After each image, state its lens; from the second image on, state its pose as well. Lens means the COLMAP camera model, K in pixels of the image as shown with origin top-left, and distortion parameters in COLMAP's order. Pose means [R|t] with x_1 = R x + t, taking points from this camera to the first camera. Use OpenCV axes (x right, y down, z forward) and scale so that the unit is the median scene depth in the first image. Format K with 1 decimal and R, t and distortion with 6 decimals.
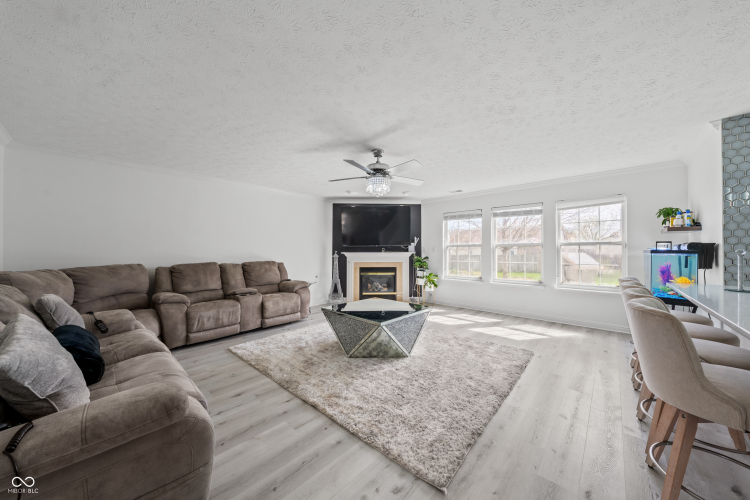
lens RADIAL K [[261.6, 0, 381.4], [0, 261.6, 251.3], [0, 0, 1]] dist [-0.000348, -0.000070]
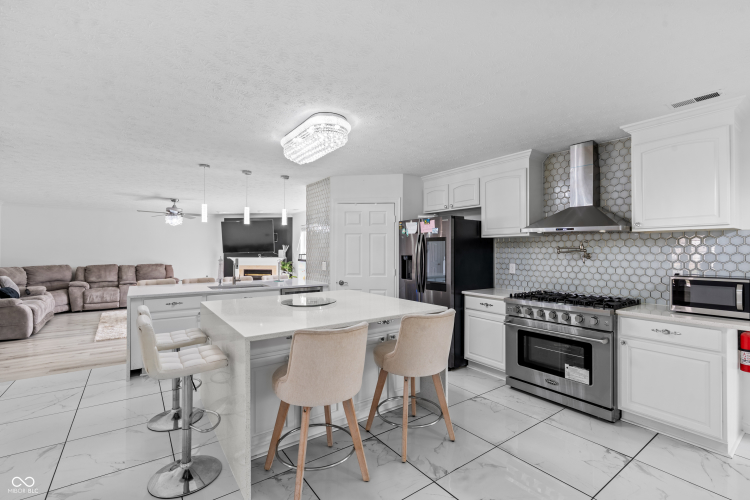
lens RADIAL K [[339.7, 0, 382.8], [0, 339.7, 248.2], [0, 0, 1]] dist [0.004625, -0.000960]
pose [[0.975289, -0.001935, -0.220924, 1.329828], [-0.000349, 0.999947, -0.010297, -0.032595], [0.220932, 0.010120, 0.975237, -0.619479]]
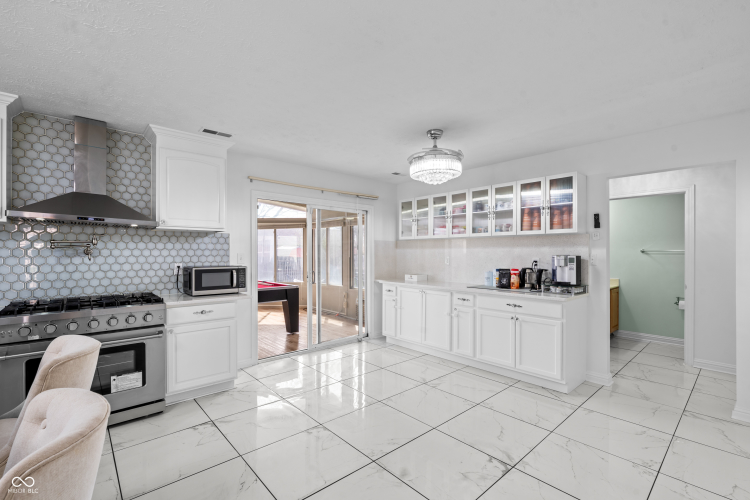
lens RADIAL K [[339.7, 0, 374.4], [0, 339.7, 253.0], [0, 0, 1]] dist [0.004625, -0.000960]
pose [[0.135345, -0.005403, 0.990784, 1.005217], [-0.005369, 0.999966, 0.006187, -0.027942], [-0.990784, -0.006157, 0.135312, -0.392627]]
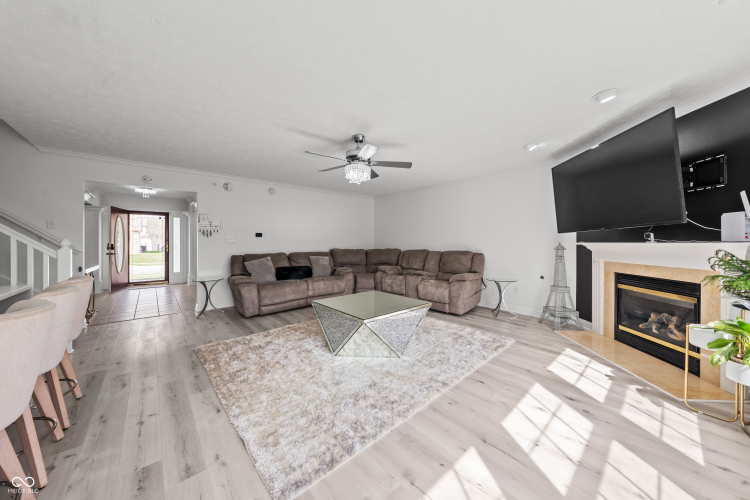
lens RADIAL K [[261.6, 0, 376.7], [0, 261.6, 242.2], [0, 0, 1]] dist [-0.000348, -0.000070]
pose [[-0.145675, -0.001657, -0.989331, 0.687165], [0.003534, 0.999991, -0.002195, 0.004849], [0.989326, -0.003816, -0.145668, 0.910718]]
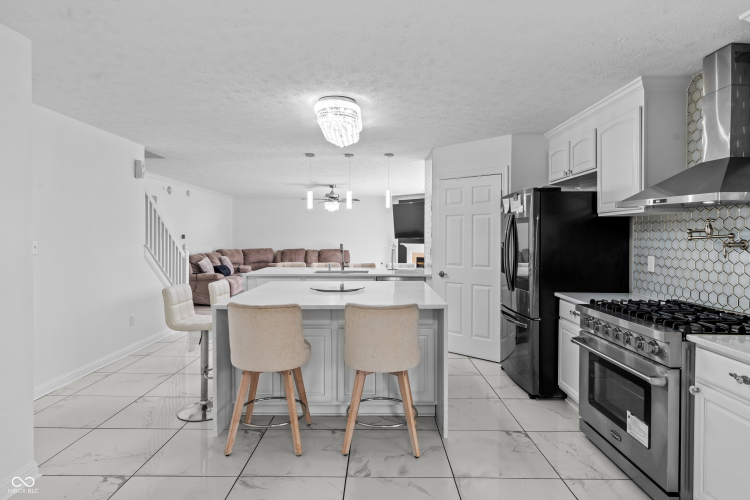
lens RADIAL K [[445.3, 0, 374.1], [0, 445.3, 237.4], [0, 0, 1]] dist [0.014522, -0.001853]
pose [[0.646343, 0.001649, -0.763045, 1.779748], [-0.001848, 0.999998, 0.000596, -0.032481], [0.763045, 0.001025, 0.646345, -0.494006]]
